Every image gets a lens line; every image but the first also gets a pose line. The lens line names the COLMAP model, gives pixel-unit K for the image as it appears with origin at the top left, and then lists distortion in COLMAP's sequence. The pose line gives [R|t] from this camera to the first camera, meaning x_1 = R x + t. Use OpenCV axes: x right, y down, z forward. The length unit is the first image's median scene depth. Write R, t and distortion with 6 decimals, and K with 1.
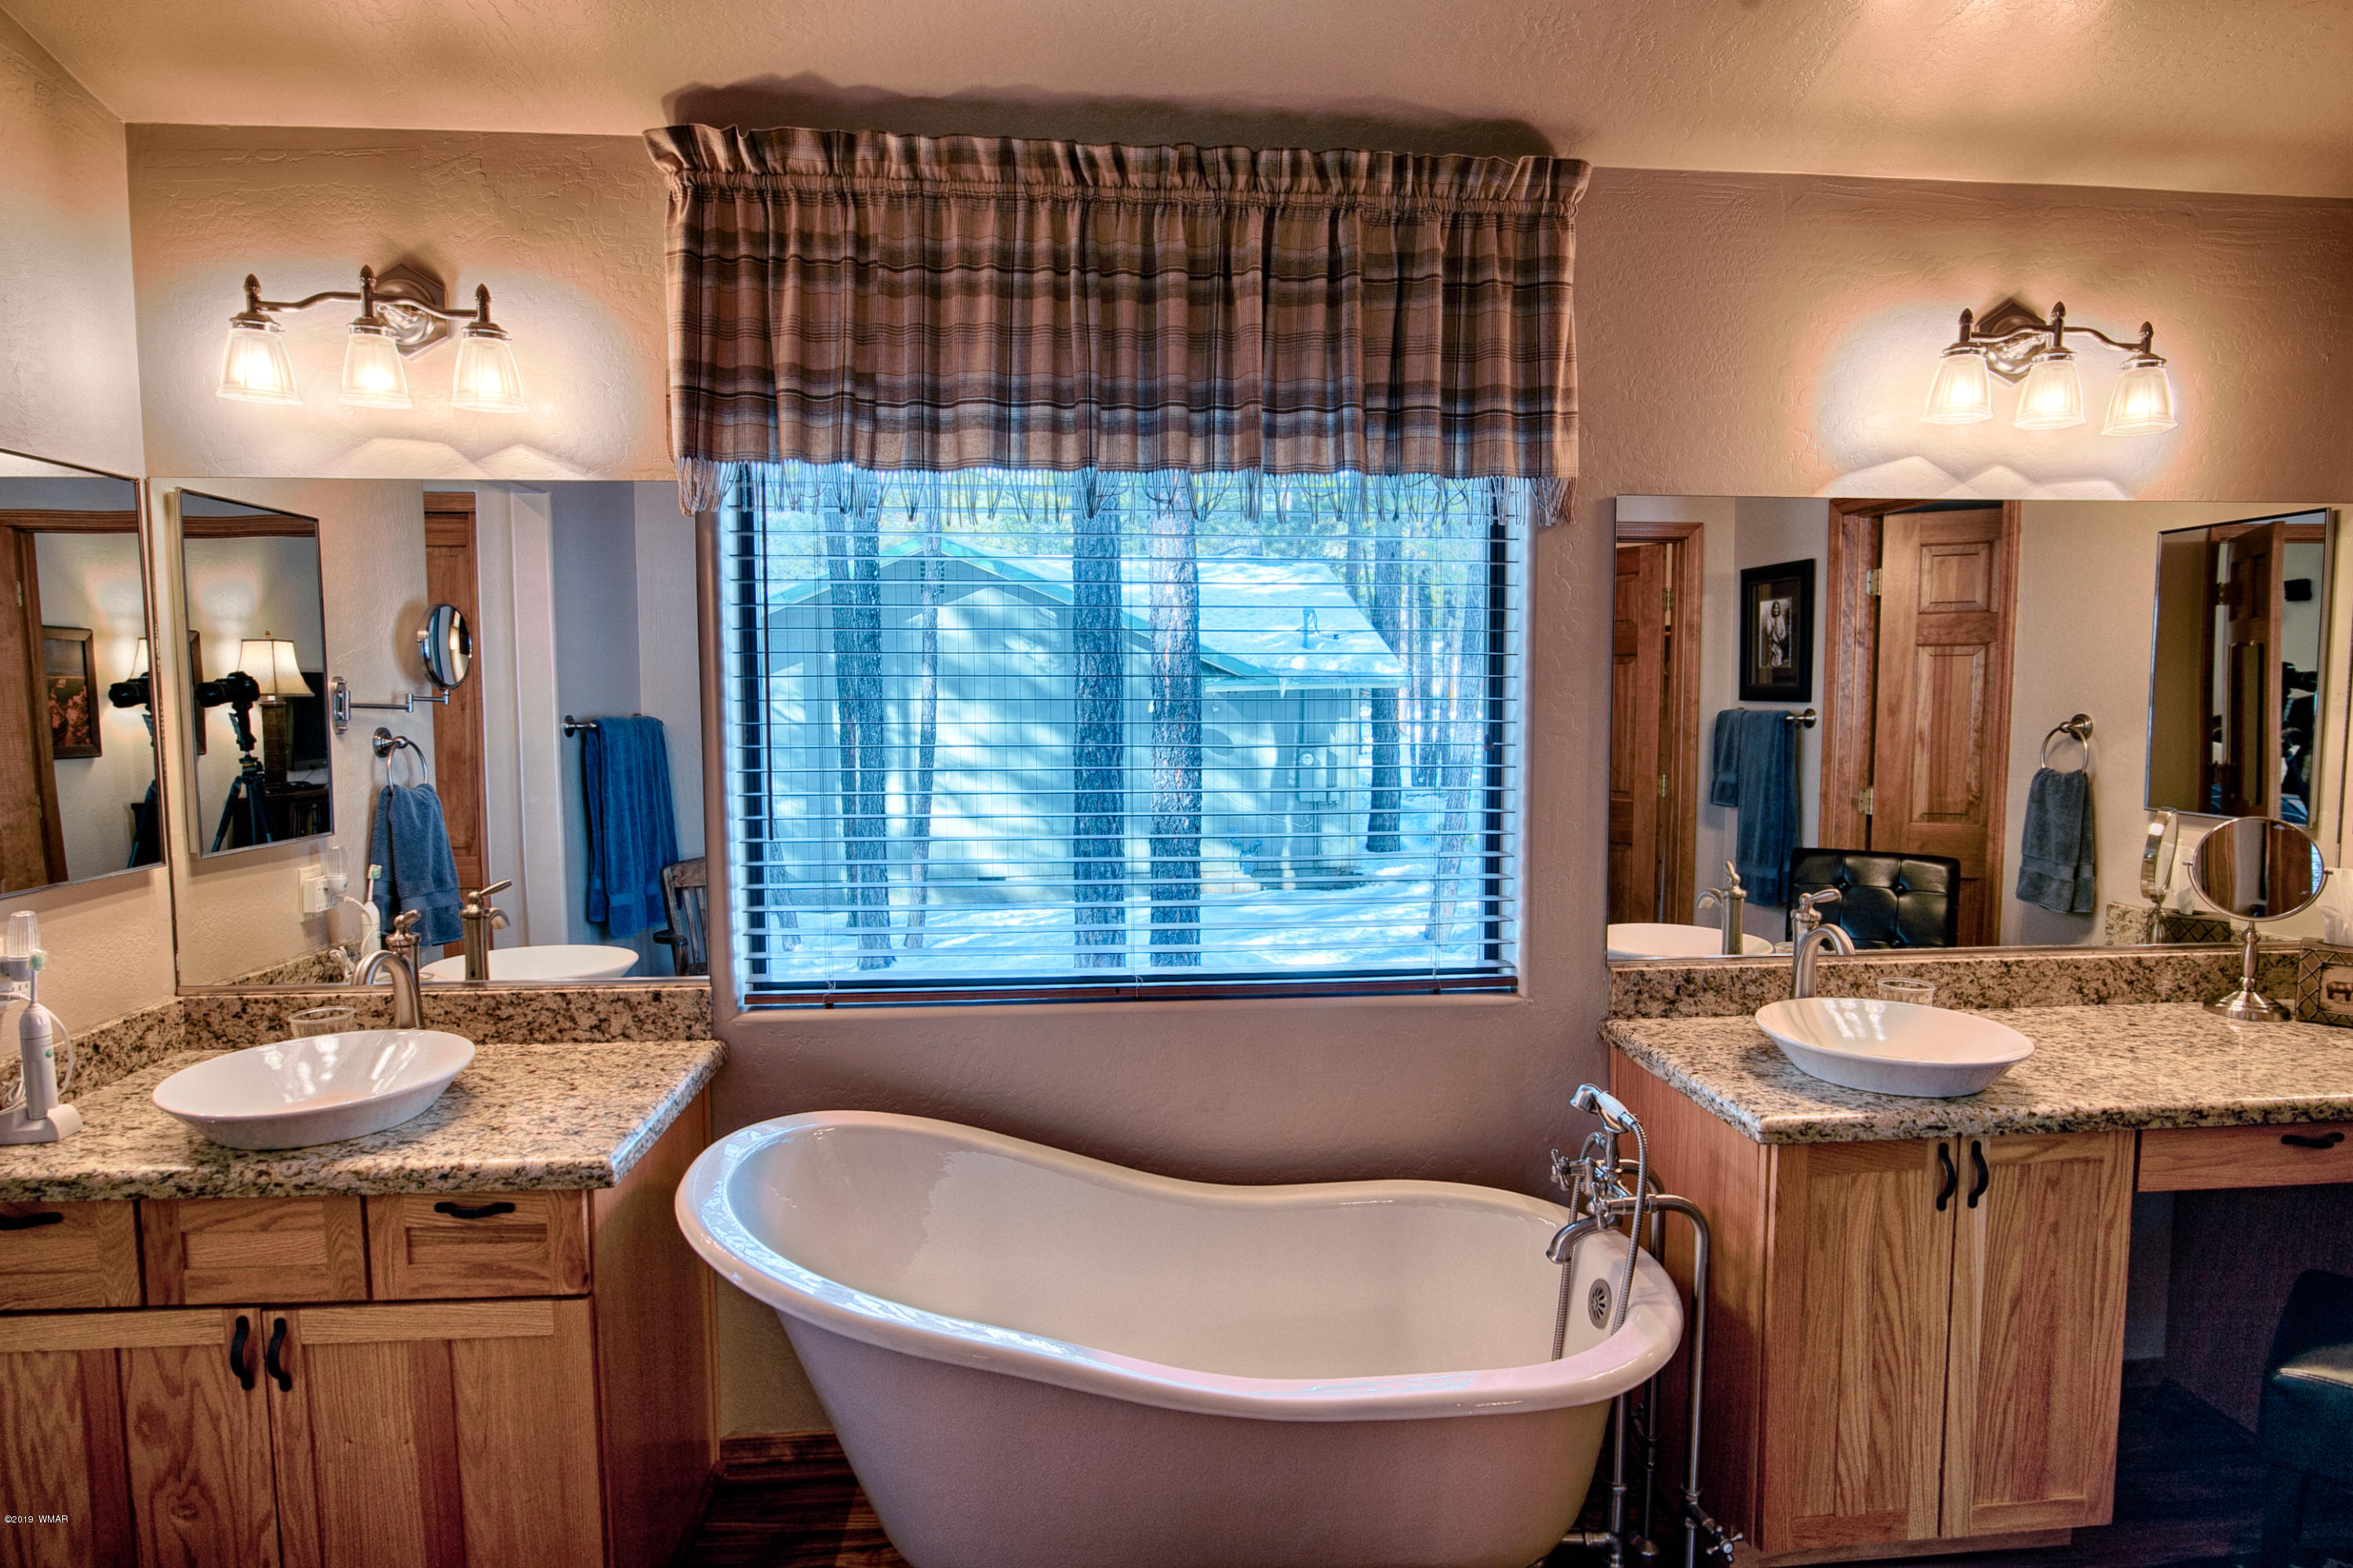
lens RADIAL K [[1269.7, 0, 1179.1], [0, 1269.7, 788.6], [0, 0, 1]] dist [-0.013366, 0.000928]
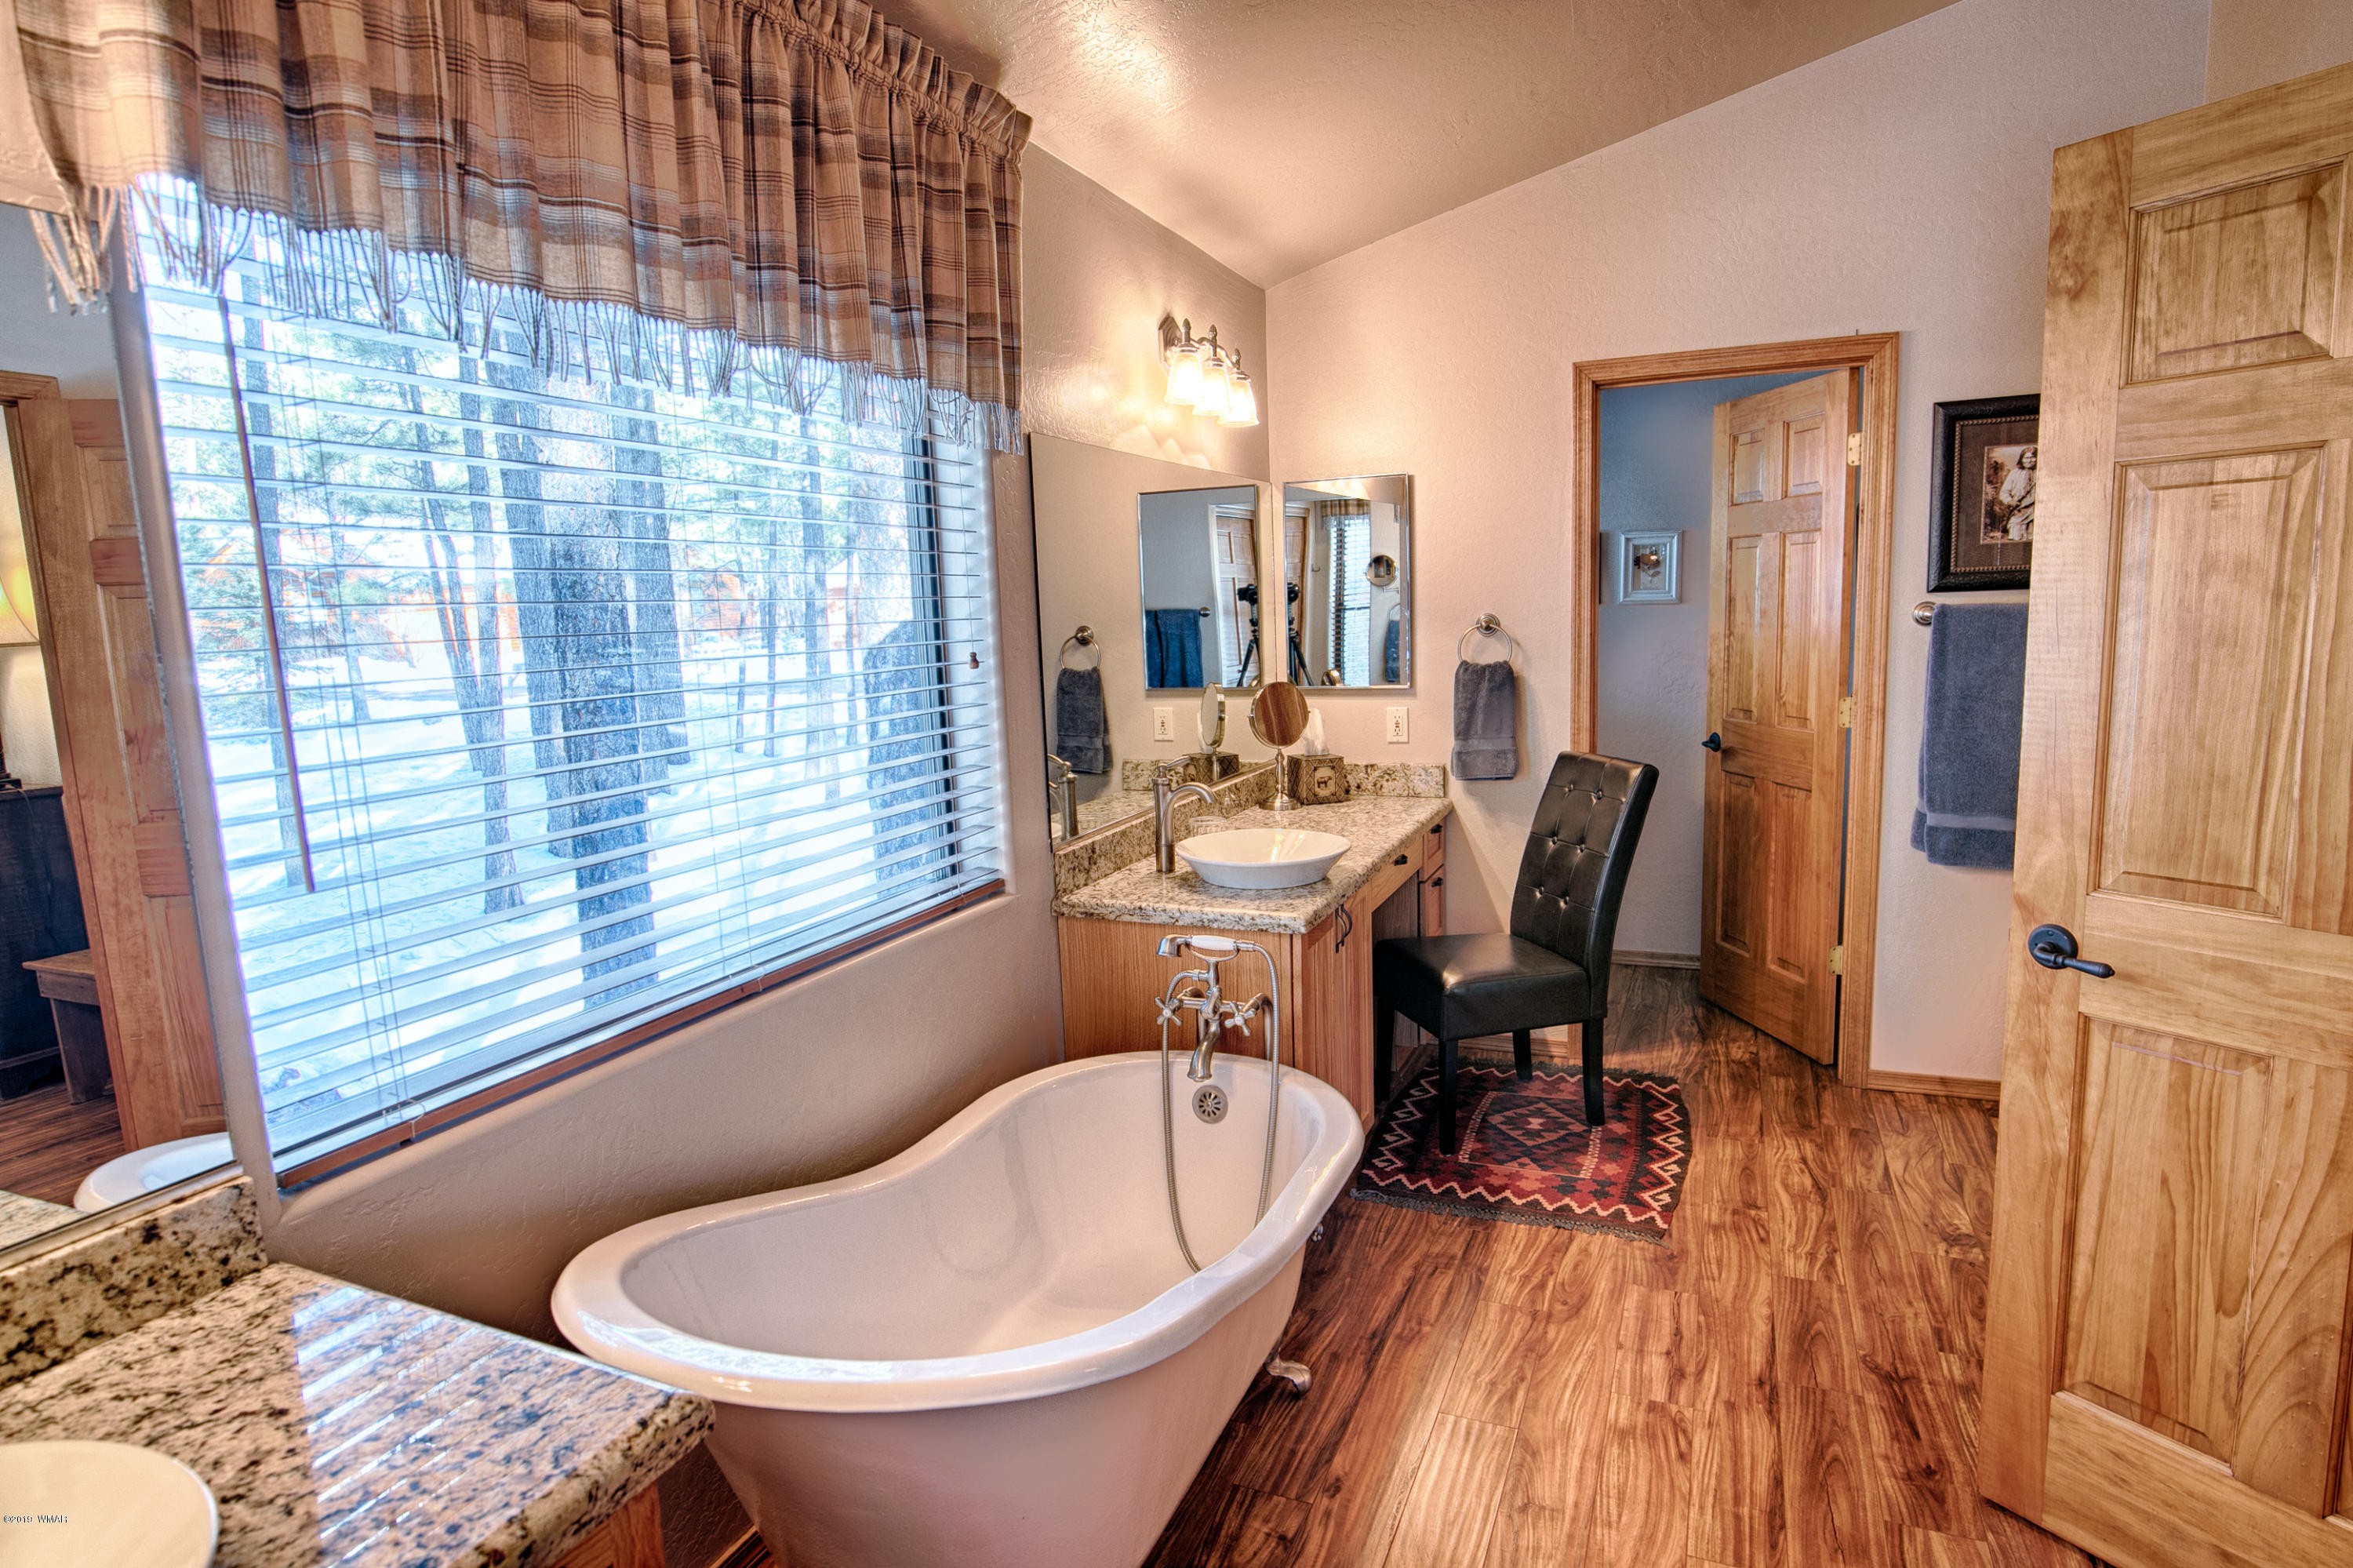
lens RADIAL K [[1275.2, 0, 1176.5], [0, 1275.2, 784.0], [0, 0, 1]] dist [-0.022621, 0.000154]
pose [[0.466239, -0.137277, 0.873943, -0.677521], [0.106561, 0.989409, 0.098566, -0.023555], [-0.878218, 0.047173, 0.475929, 0.405308]]
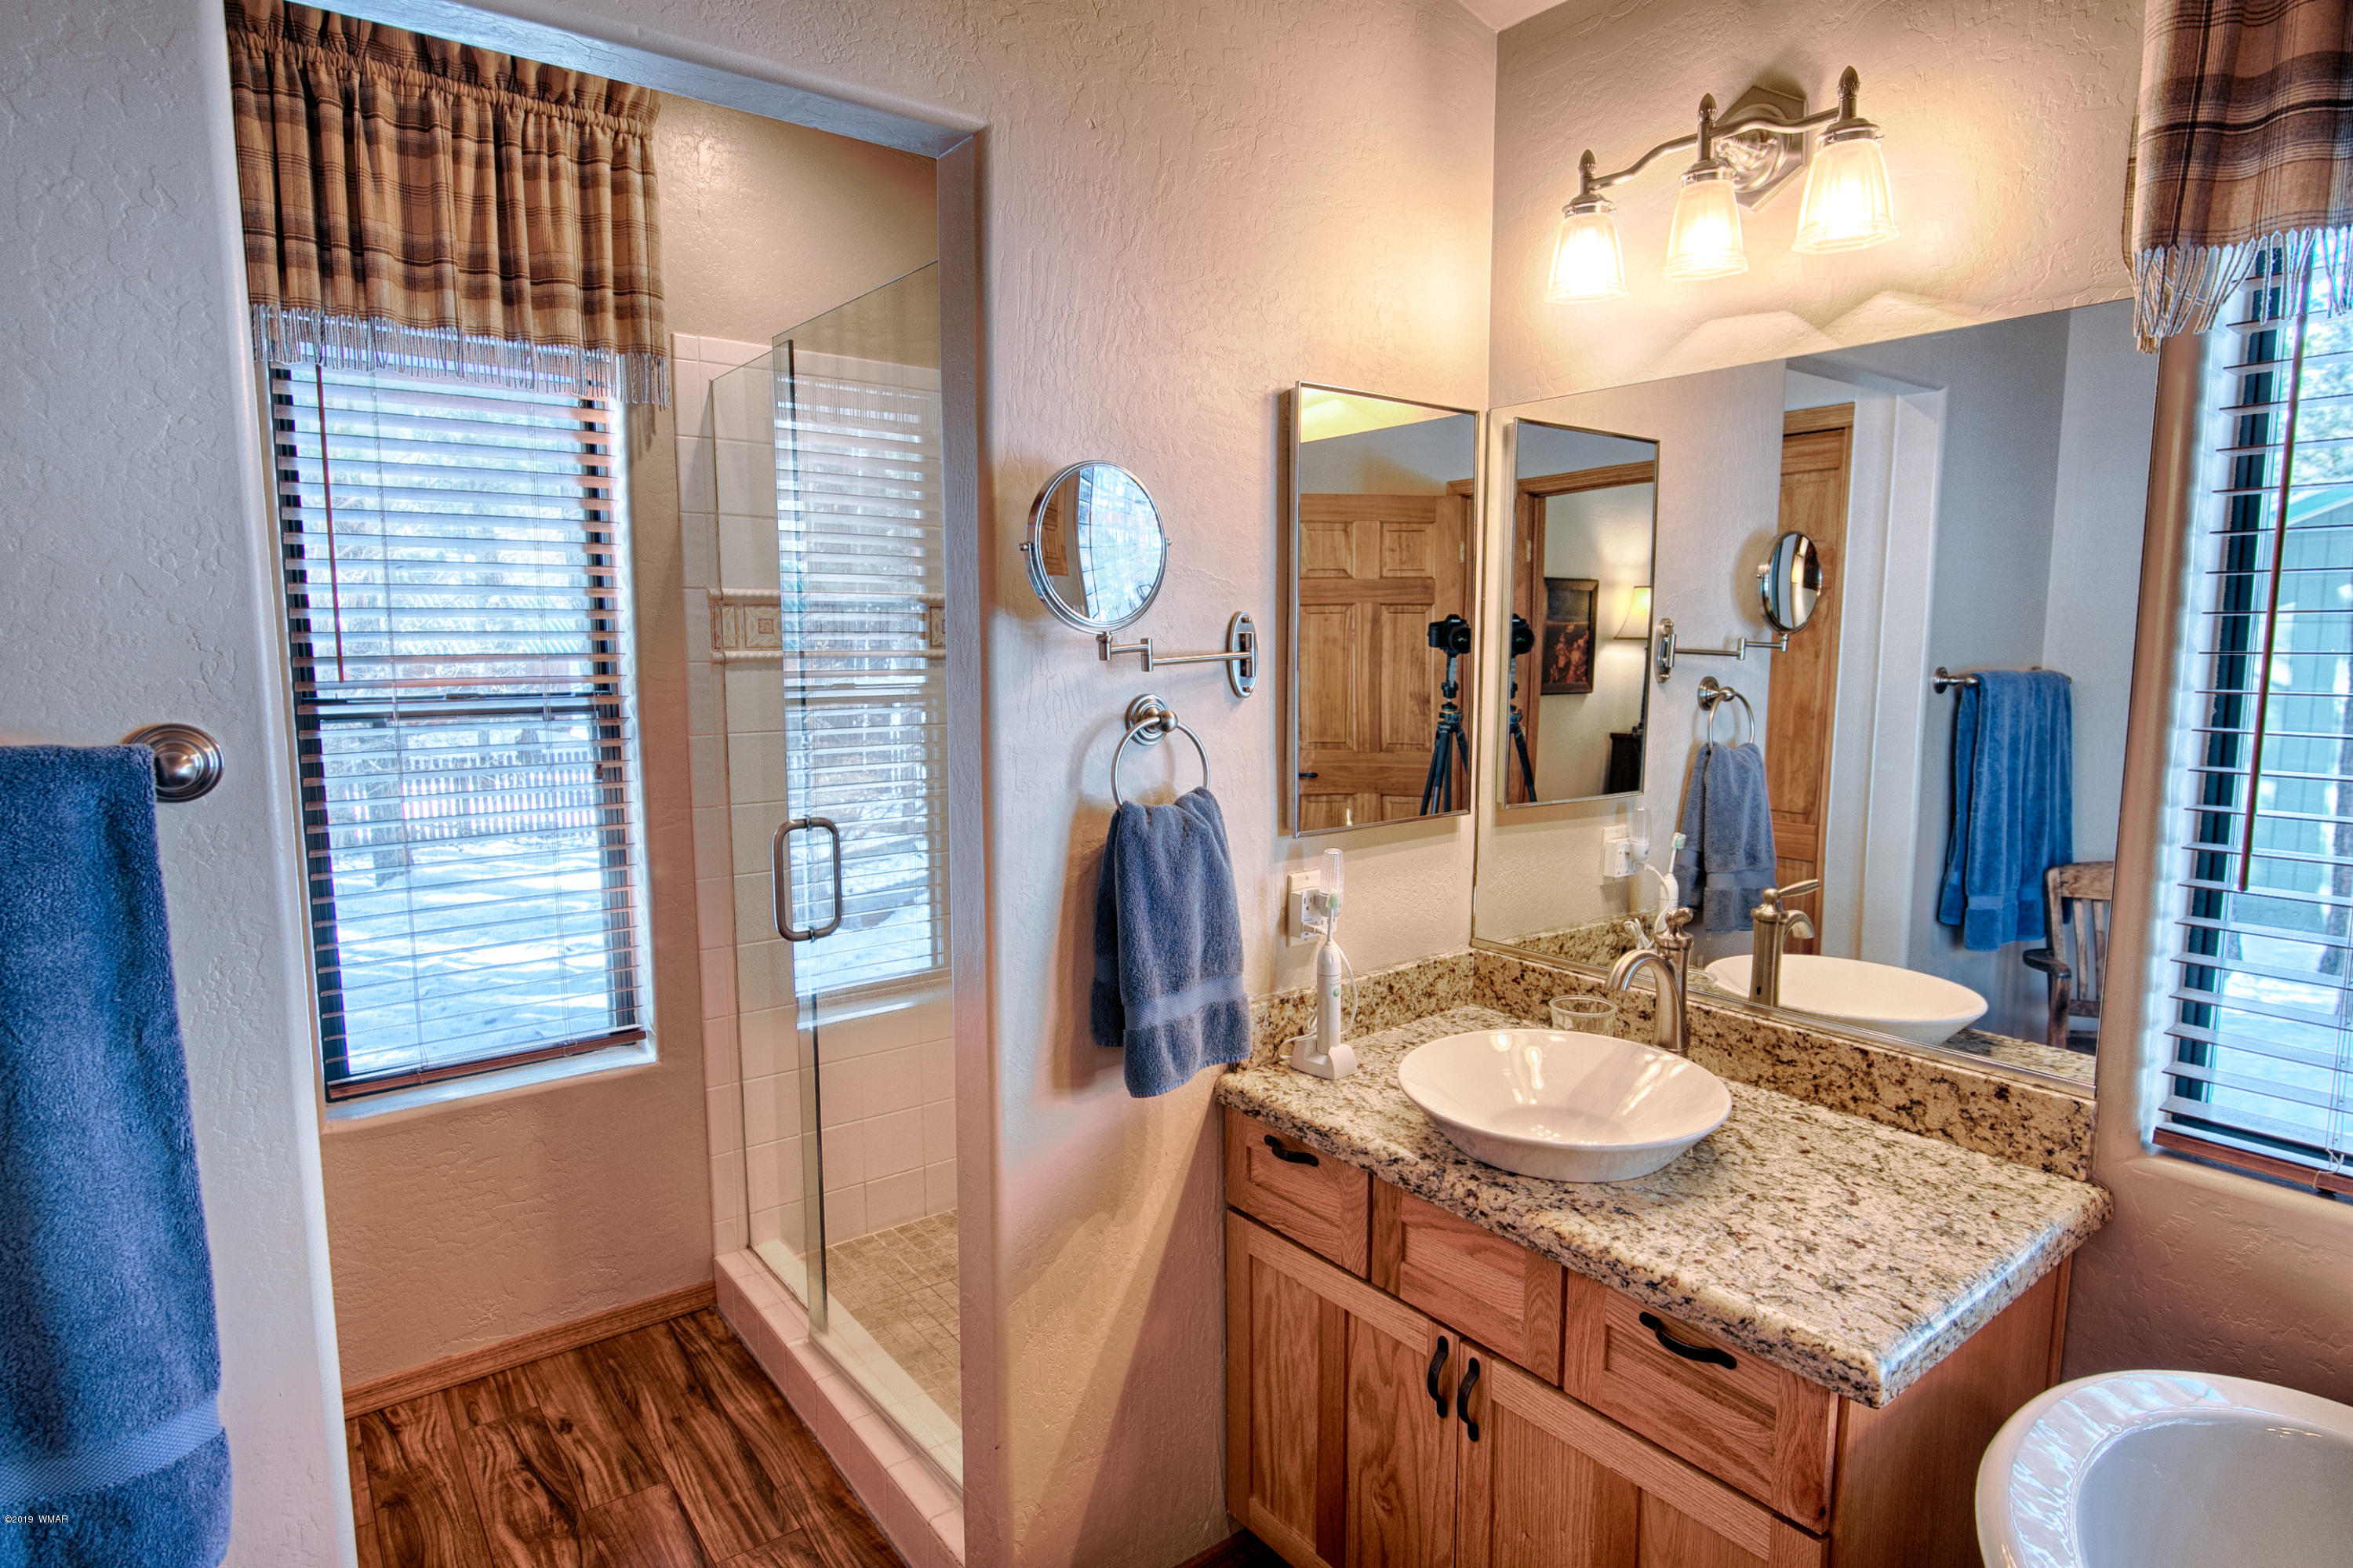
lens RADIAL K [[1269.7, 0, 1179.1], [0, 1269.7, 788.6], [0, 0, 1]] dist [-0.013366, 0.000928]
pose [[0.536651, 0.103633, -0.837416, -0.108716], [-0.068861, 0.994498, 0.078943, -0.020149], [0.840990, 0.015300, 0.540835, 0.283950]]
